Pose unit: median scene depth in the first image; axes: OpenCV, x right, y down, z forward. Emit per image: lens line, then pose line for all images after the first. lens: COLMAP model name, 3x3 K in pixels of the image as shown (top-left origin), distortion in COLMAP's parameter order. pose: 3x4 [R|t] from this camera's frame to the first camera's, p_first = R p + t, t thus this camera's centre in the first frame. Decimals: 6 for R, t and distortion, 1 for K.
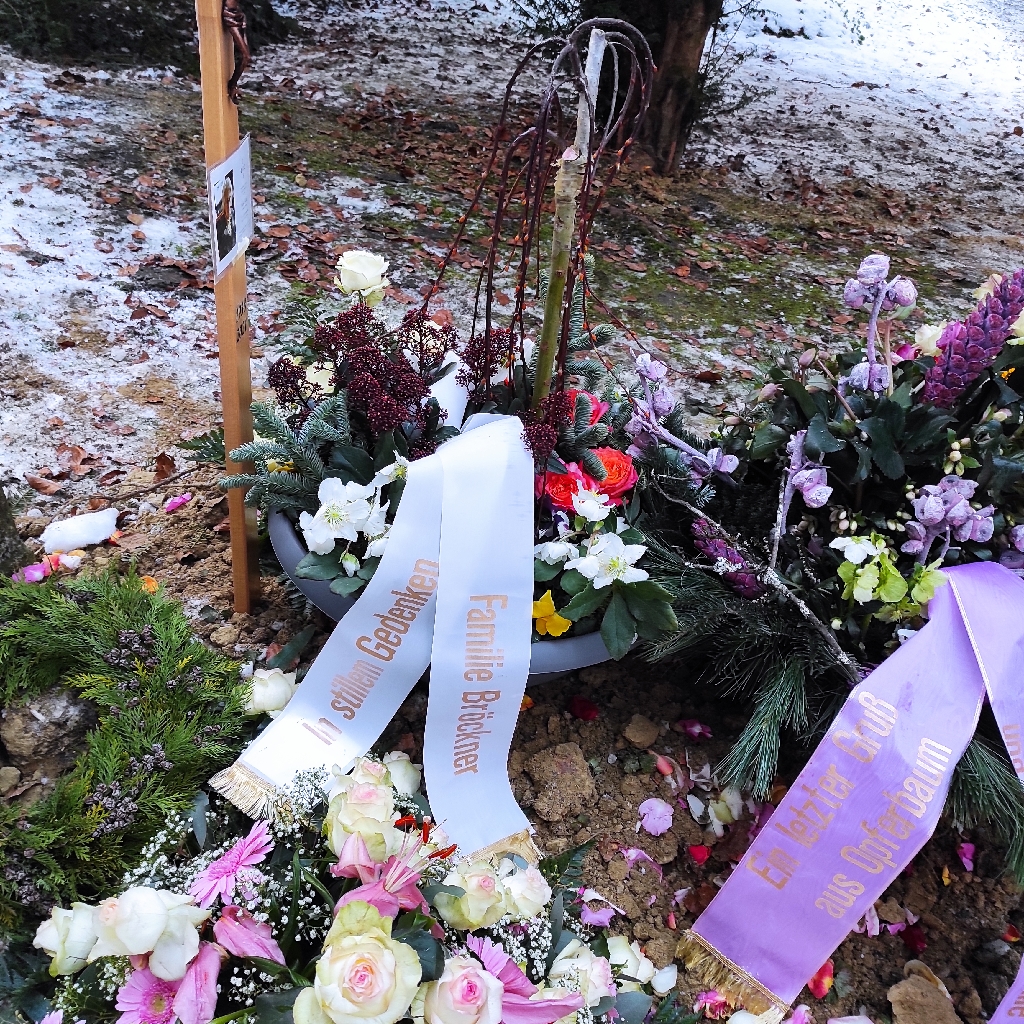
lens RADIAL K [[998.7, 0, 509.2], [0, 998.7, 515.9], [0, 0, 1]] dist [0.072393, -0.088767]
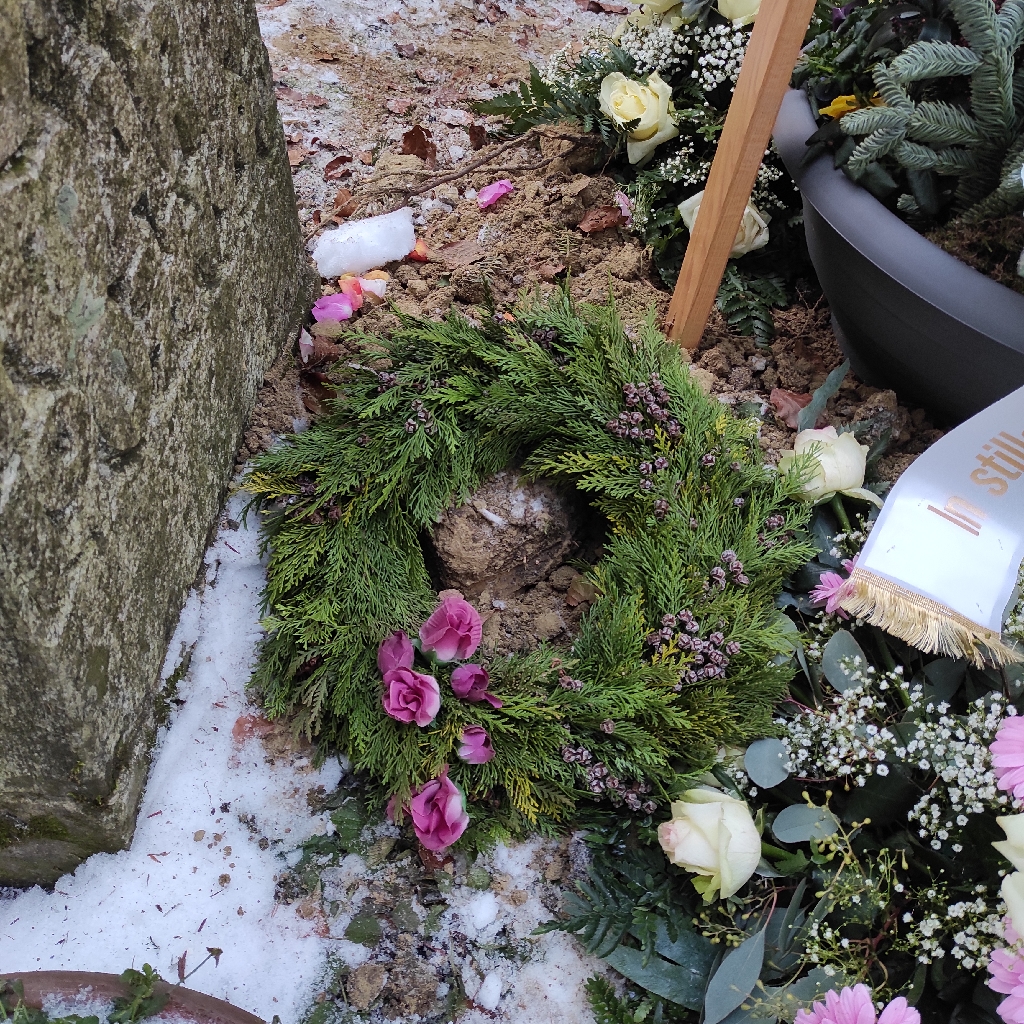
lens RADIAL K [[1004.3, 0, 507.1], [0, 1004.3, 513.1], [0, 0, 1]] dist [0.058603, -0.067415]
pose [[0.995168, -0.070330, 0.068519, -0.451639], [0.049401, 0.961700, 0.269615, 0.013037], [-0.084857, -0.264927, 0.960527, 0.318739]]
